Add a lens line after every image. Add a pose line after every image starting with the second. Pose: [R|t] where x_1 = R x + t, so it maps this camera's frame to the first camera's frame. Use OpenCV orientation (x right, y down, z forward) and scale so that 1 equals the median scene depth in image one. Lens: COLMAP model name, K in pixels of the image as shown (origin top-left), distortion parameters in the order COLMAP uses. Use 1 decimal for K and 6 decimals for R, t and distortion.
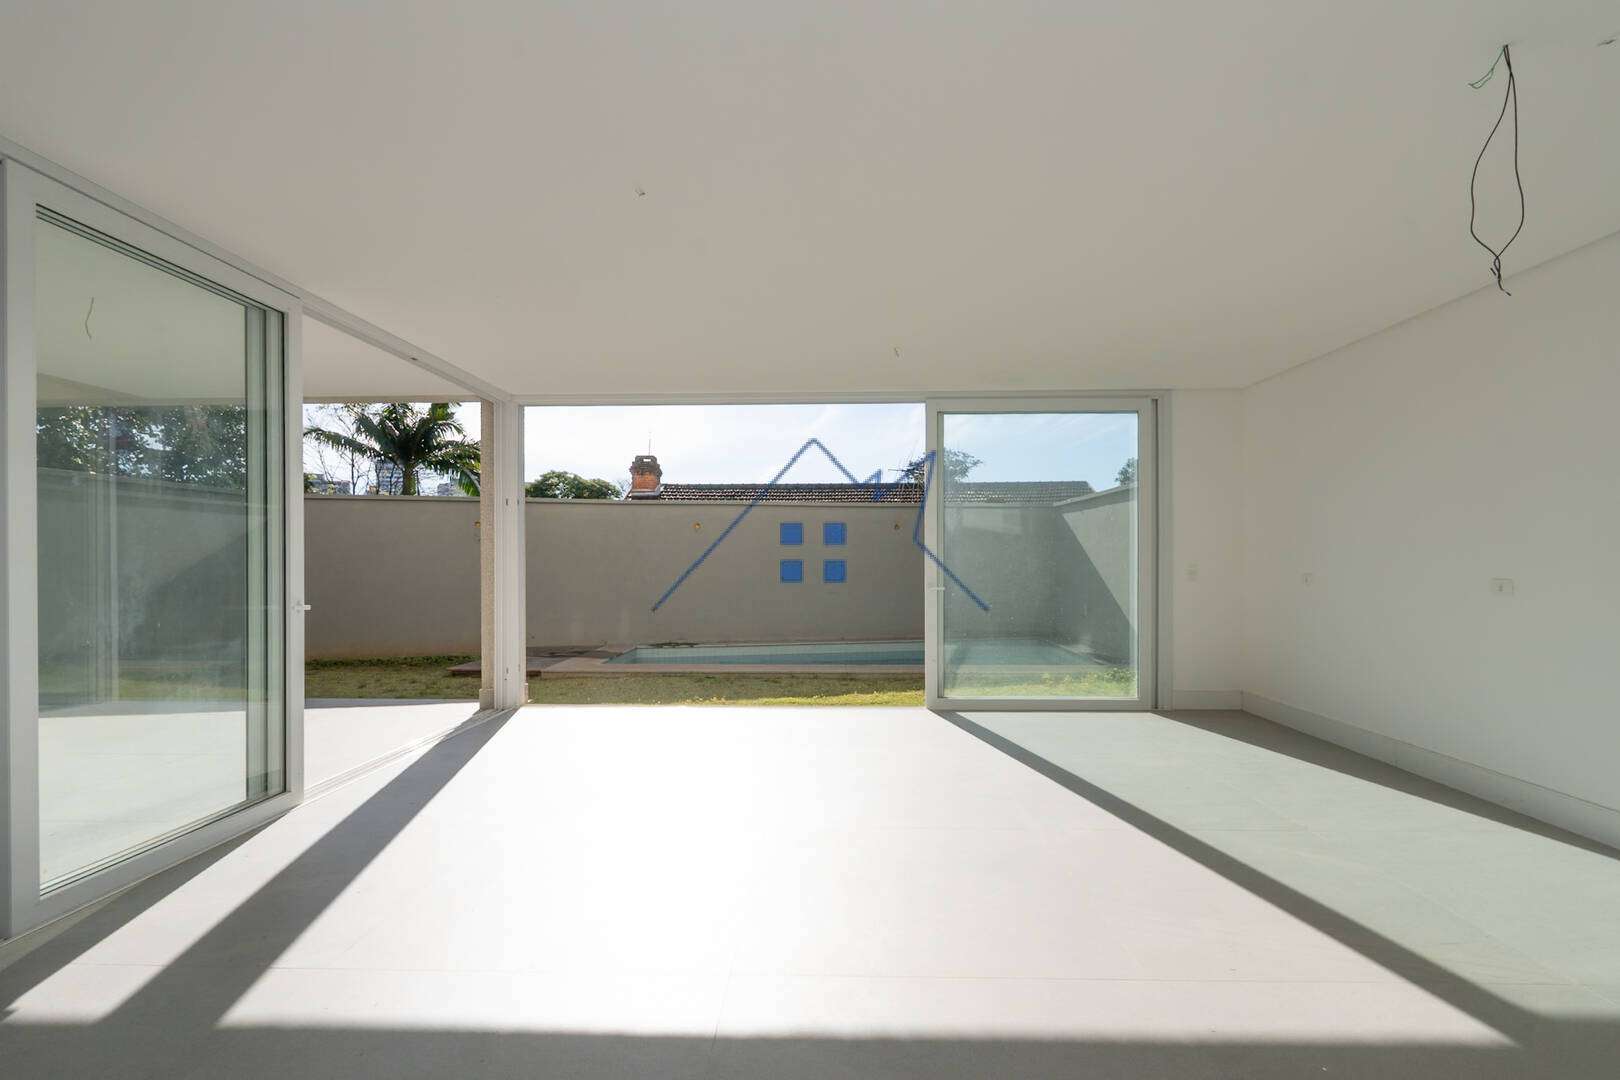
lens RADIAL K [[743.9, 0, 811.9], [0, 743.9, 559.8], [0, 0, 1]] dist [-0.045480, 0.000025]
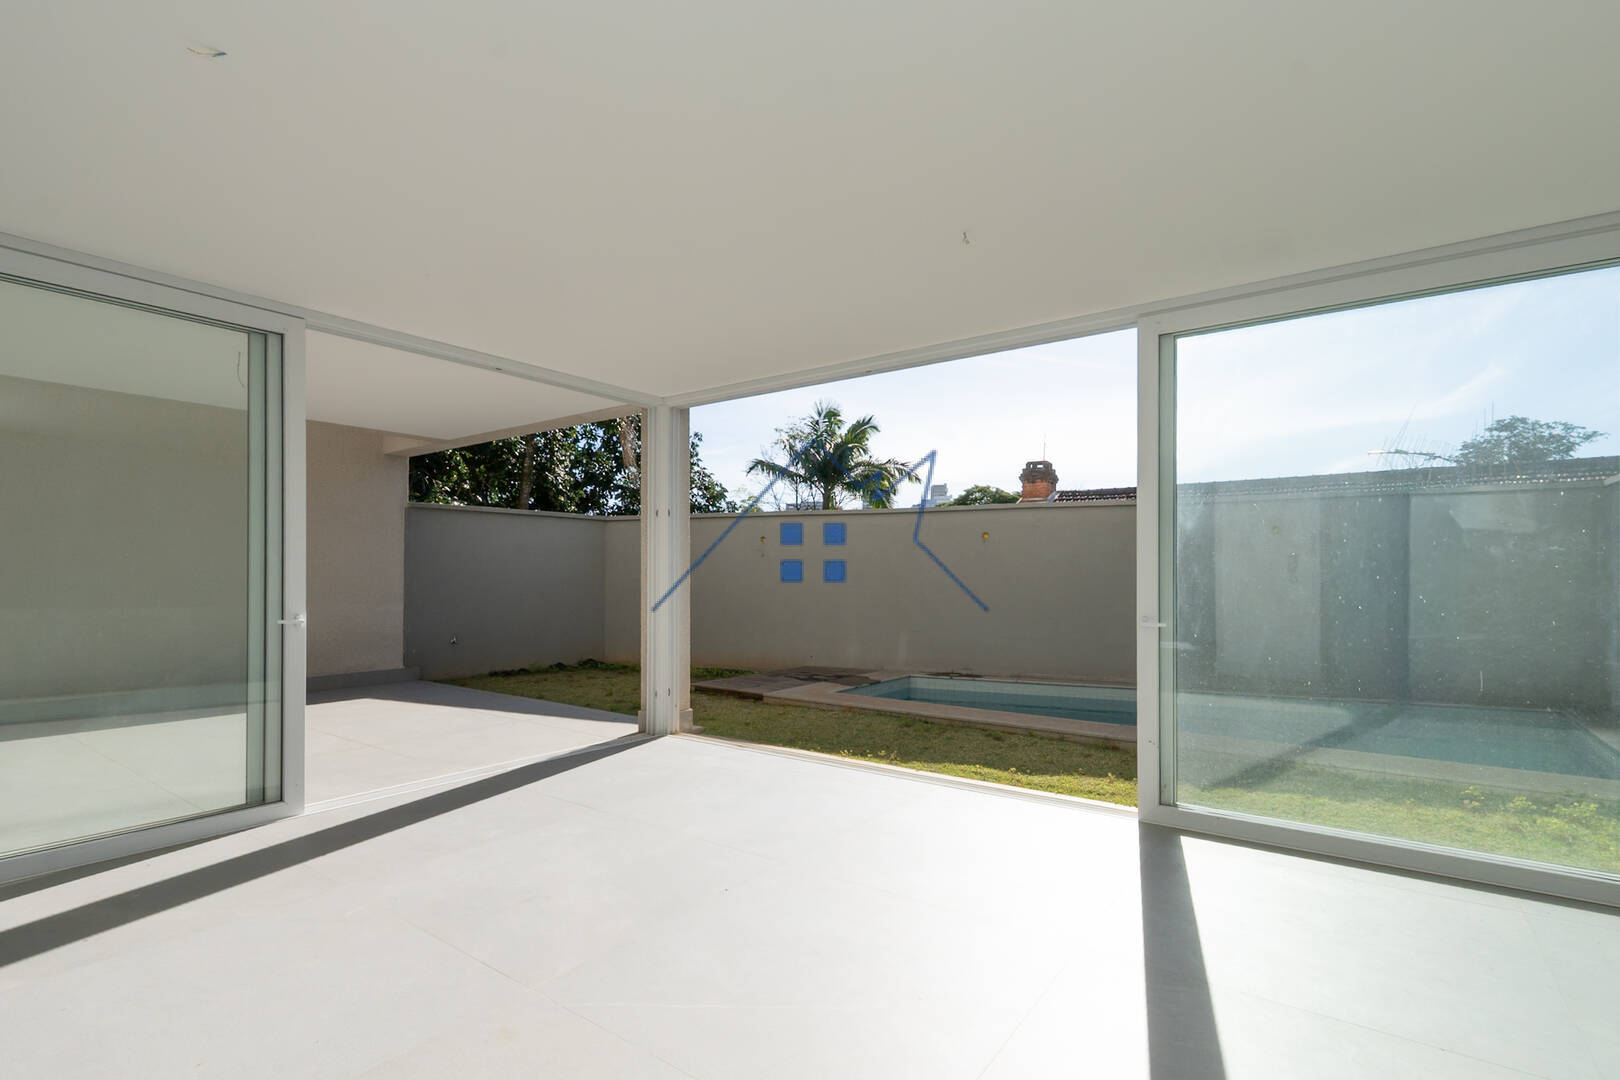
lens RADIAL K [[757.0, 0, 805.4], [0, 757.0, 566.8], [0, 0, 1]] dist [-0.011052, -0.000302]
pose [[0.819592, -0.002188, -0.572944, 0.194306], [-0.004624, 0.999935, -0.010433, -0.001051], [0.572929, 0.011200, 0.819528, 0.217390]]
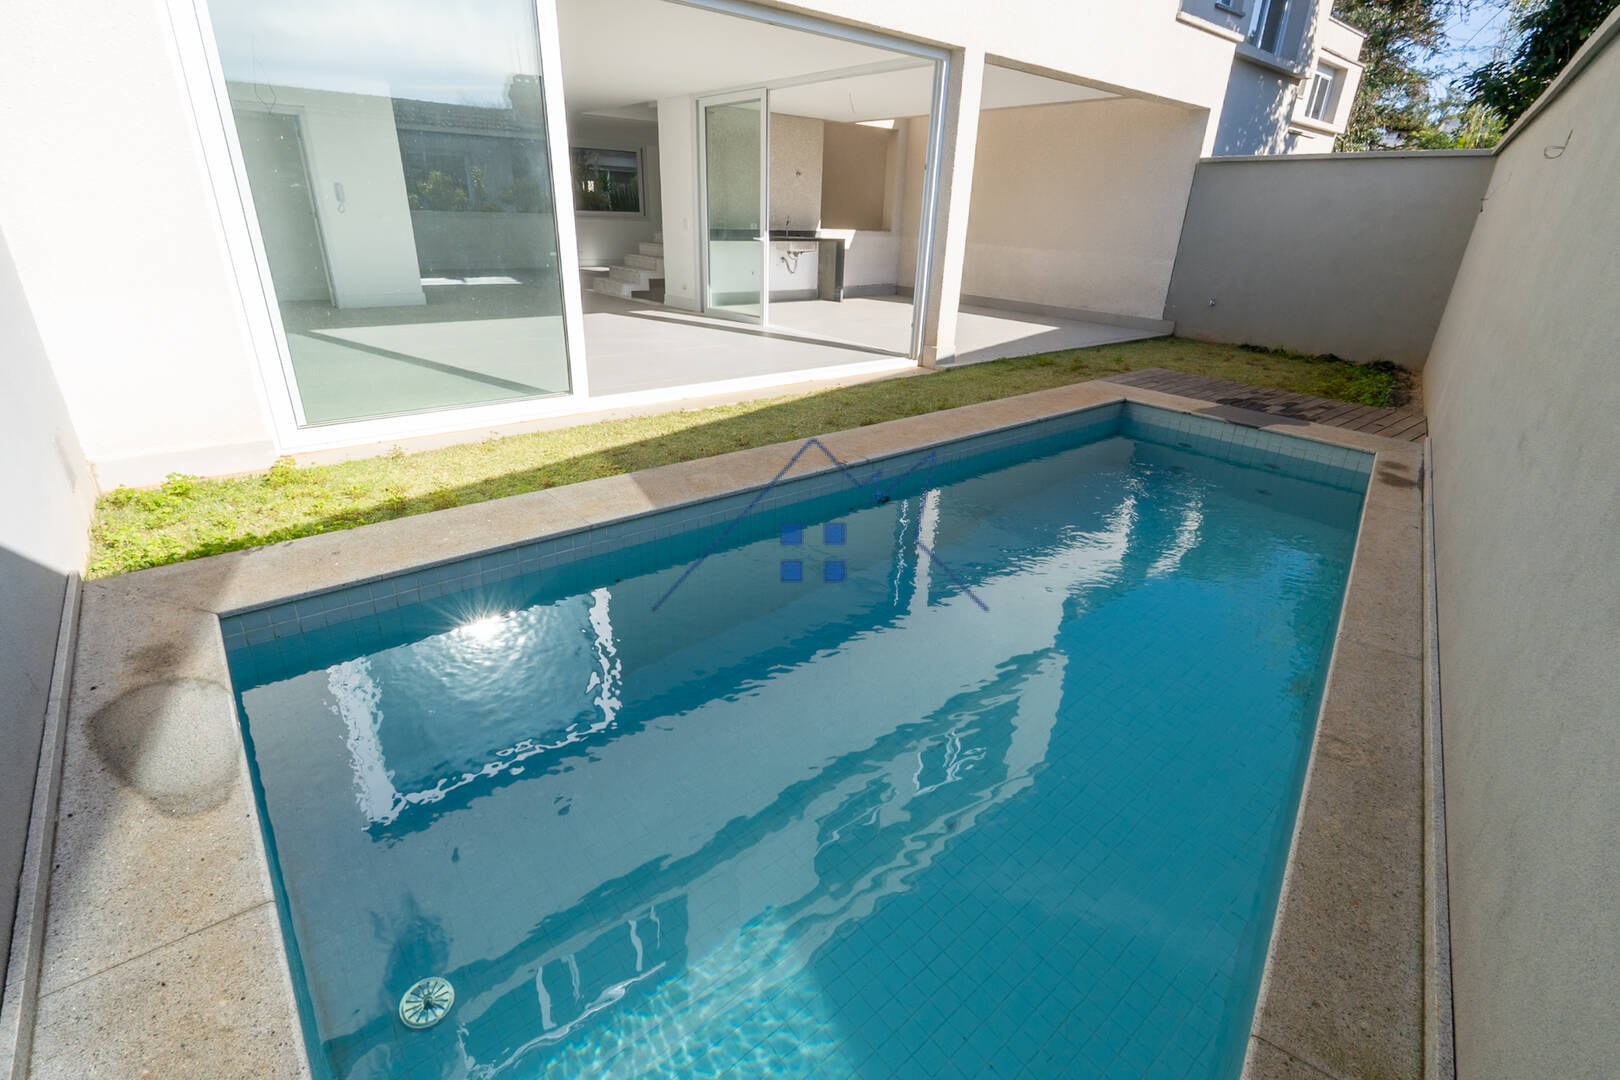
lens RADIAL K [[745.3, 0, 810.0], [0, 745.3, 540.0], [0, 0, 1]] dist [-0.000553, -0.000182]
pose [[-0.751827, 0.243134, -0.612896, 0.363255], [-0.032441, 0.914766, 0.402680, -0.008728], [0.658562, 0.322628, -0.679858, 1.237582]]
